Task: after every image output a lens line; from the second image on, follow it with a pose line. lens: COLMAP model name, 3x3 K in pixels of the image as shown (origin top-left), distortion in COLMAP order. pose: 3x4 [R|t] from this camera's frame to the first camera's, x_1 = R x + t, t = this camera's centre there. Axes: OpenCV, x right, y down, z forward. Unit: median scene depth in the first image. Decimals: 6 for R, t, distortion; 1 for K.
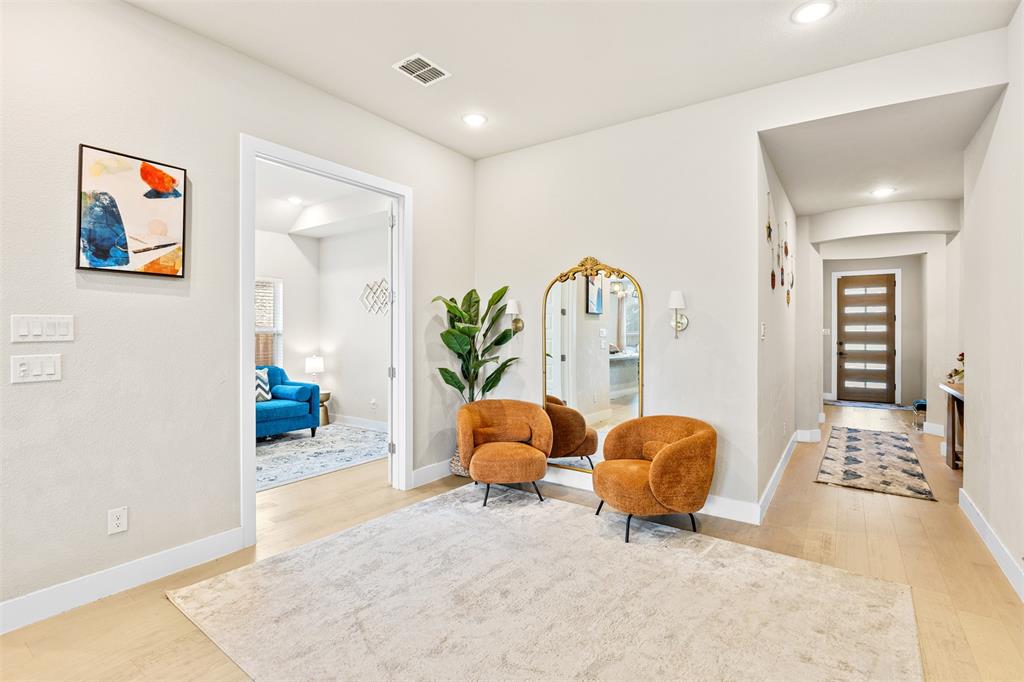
lens RADIAL K [[479.4, 0, 509.6], [0, 479.4, 330.8], [0, 0, 1]] dist [-0.009983, 0.000363]
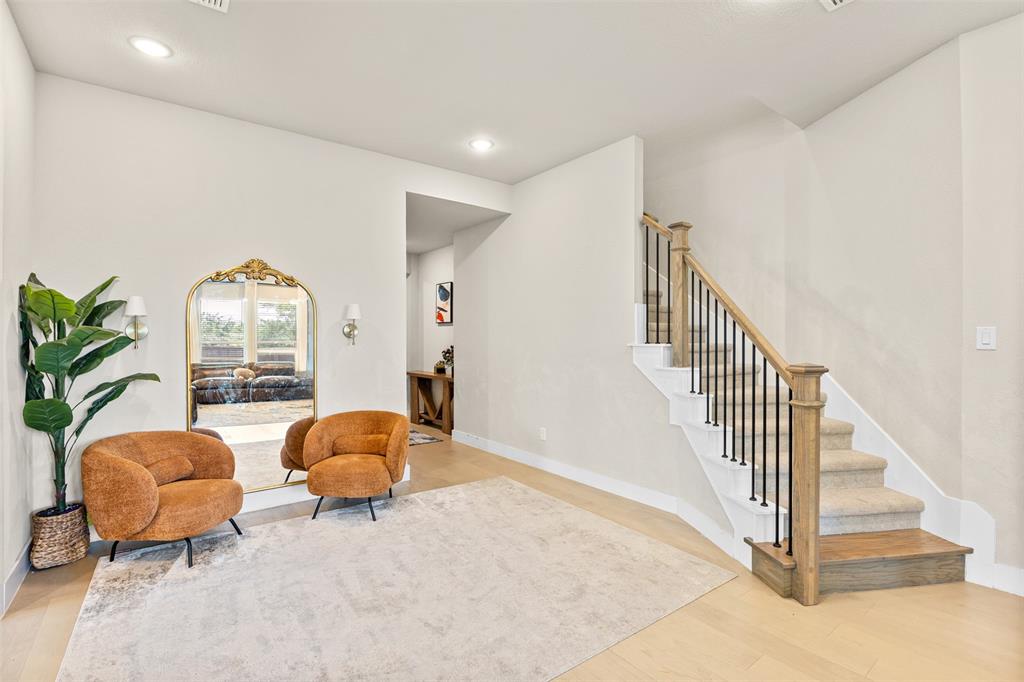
lens RADIAL K [[479.4, 0, 510.3], [0, 479.4, 341.8], [0, 0, 1]] dist [-0.009983, 0.000363]
pose [[0.302861, -0.010078, 0.952982, -0.764997], [0.002412, 0.999949, 0.009808, -0.002712], [-0.953032, -0.000672, 0.302869, 0.339451]]
